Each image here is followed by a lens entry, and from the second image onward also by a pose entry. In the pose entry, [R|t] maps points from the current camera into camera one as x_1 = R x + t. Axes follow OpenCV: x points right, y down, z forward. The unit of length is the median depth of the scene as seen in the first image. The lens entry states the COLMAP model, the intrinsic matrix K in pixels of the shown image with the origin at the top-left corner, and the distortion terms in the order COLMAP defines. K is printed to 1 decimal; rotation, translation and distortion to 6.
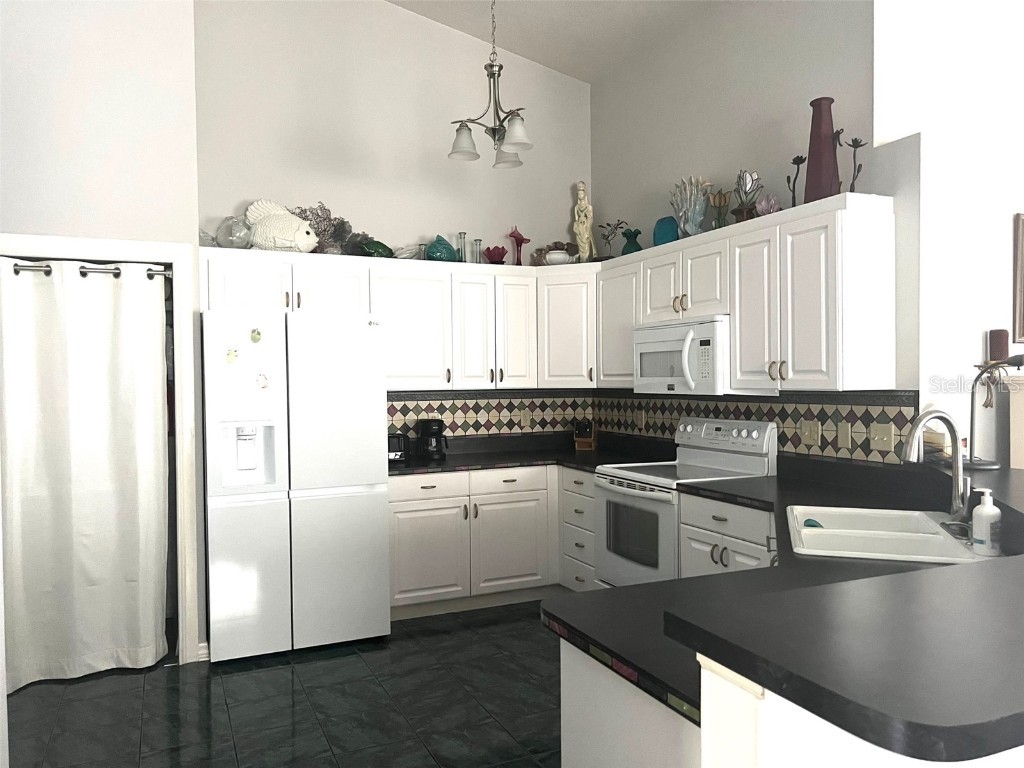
lens RADIAL K [[760.6, 0, 509.8], [0, 760.6, 393.7], [0, 0, 1]] dist [0.083528, -0.167260]
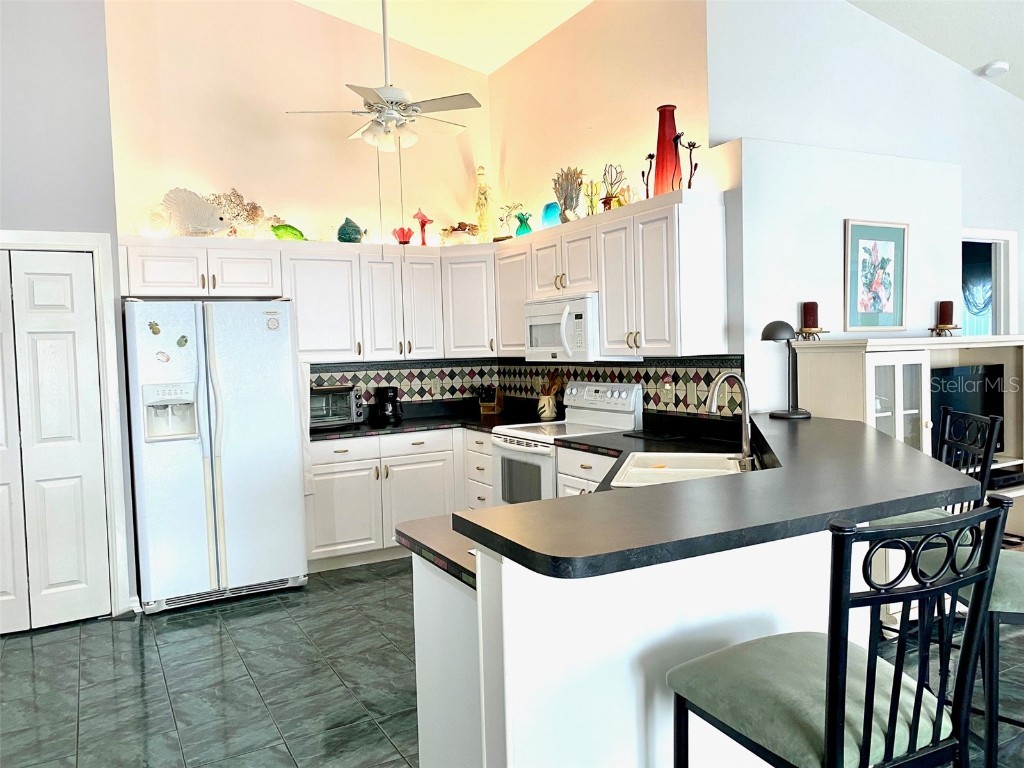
lens RADIAL K [[777.1, 0, 515.3], [0, 777.1, 380.7], [0, 0, 1]] dist [0.064728, -0.135030]
pose [[0.996775, -0.024053, 0.076563, 0.062809], [0.022146, 0.999425, 0.025667, -0.001700], [-0.077137, -0.023889, 0.996734, -0.142686]]
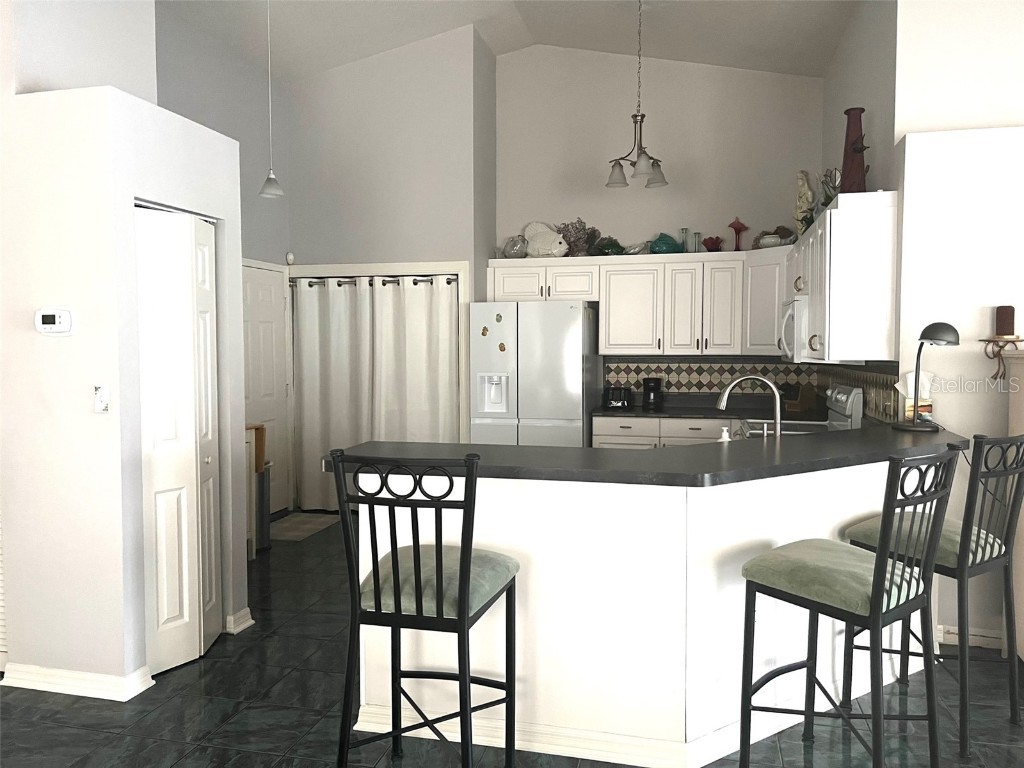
lens RADIAL K [[764.6, 0, 512.0], [0, 764.6, 384.0], [0, 0, 1]] dist [-0.001327, -0.002235]
pose [[0.785767, 0.039886, -0.617235, 0.594948], [-0.018968, 0.999003, 0.040409, -0.004350], [0.618231, -0.020044, 0.785741, -0.186381]]
